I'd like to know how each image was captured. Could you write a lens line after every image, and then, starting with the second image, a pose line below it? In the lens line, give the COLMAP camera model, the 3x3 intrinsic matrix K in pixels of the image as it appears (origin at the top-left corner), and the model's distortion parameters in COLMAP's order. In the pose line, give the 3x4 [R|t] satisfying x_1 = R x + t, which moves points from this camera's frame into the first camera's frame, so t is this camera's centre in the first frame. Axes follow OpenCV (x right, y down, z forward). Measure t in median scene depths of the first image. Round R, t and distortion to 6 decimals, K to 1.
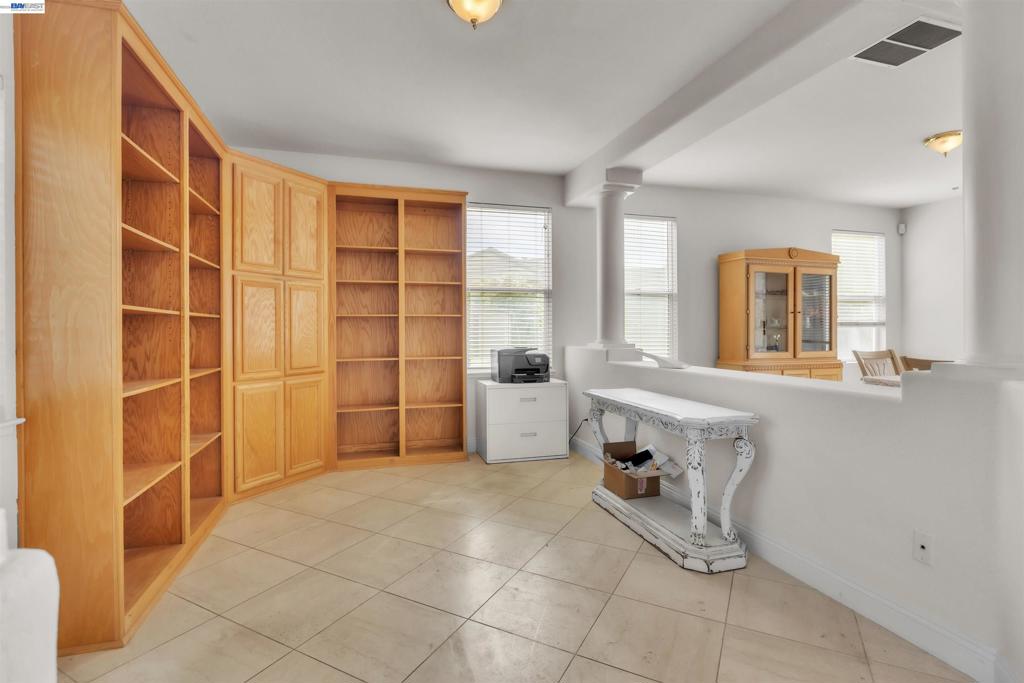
lens RADIAL K [[486.0, 0, 504.4], [0, 486.0, 337.7], [0, 0, 1]] dist [-0.001623, -0.001658]
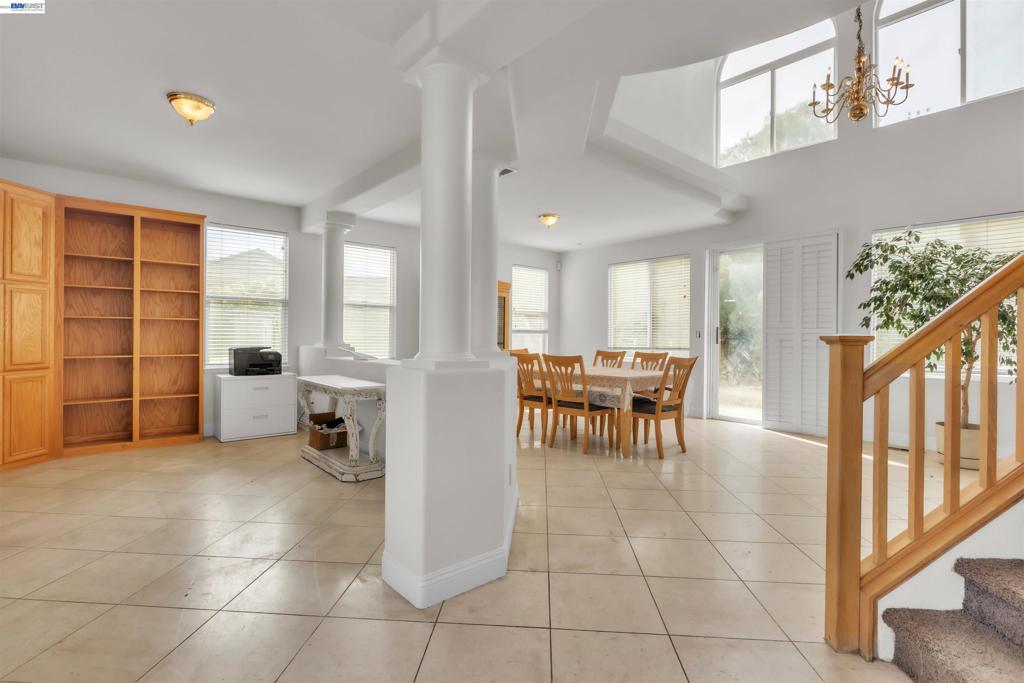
lens RADIAL K [[486.0, 0, 504.4], [0, 486.0, 337.7], [0, 0, 1]] dist [-0.001623, -0.001658]
pose [[0.913545, 0.008896, 0.406641, 0.113116], [-0.005249, 0.999935, -0.010083, 0.006954], [-0.406704, 0.007077, 0.913532, -0.386144]]
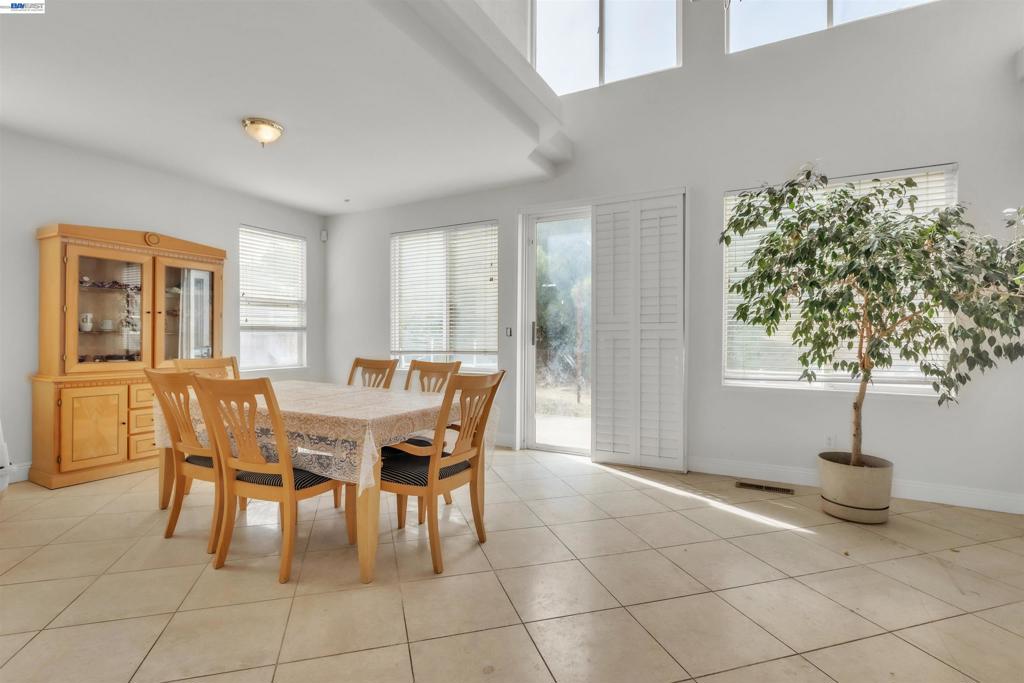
lens RADIAL K [[486.0, 0, 504.4], [0, 486.0, 337.7], [0, 0, 1]] dist [-0.001623, -0.001658]
pose [[0.711615, 0.003548, 0.702560, 0.539398], [0.003652, 0.999955, -0.008748, -0.000421], [-0.702560, 0.008791, 0.711570, 0.013058]]
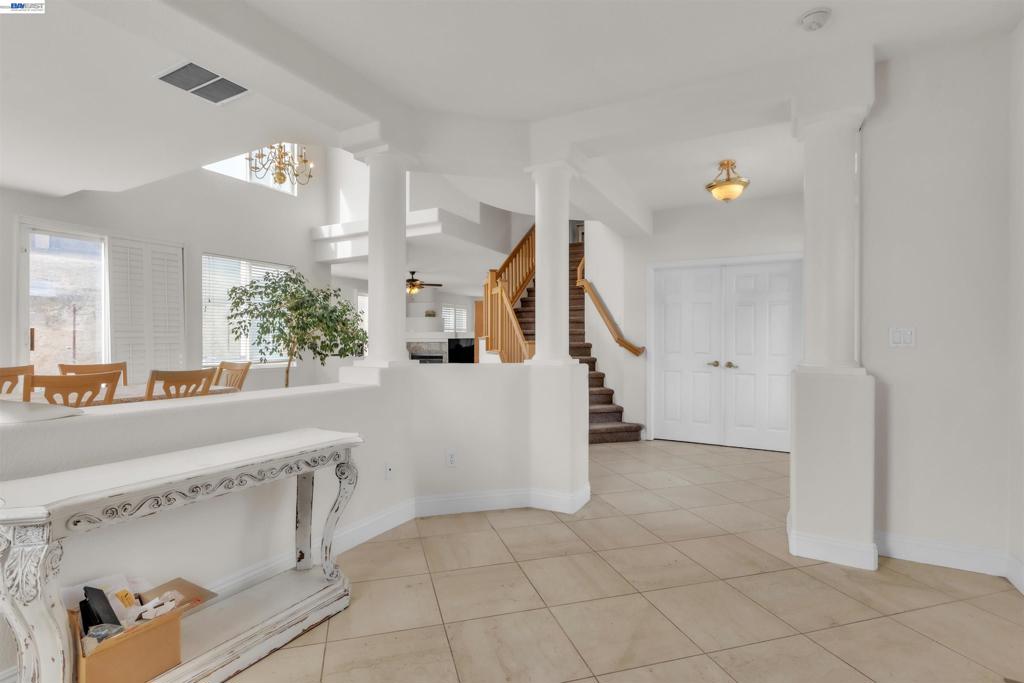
lens RADIAL K [[486.0, 0, 504.4], [0, 486.0, 337.7], [0, 0, 1]] dist [-0.001623, -0.001658]
pose [[-0.701753, 0.006213, 0.712393, -0.267141], [0.008589, 0.999963, -0.000260, -0.011923], [-0.712368, 0.005936, -0.701781, 0.791721]]
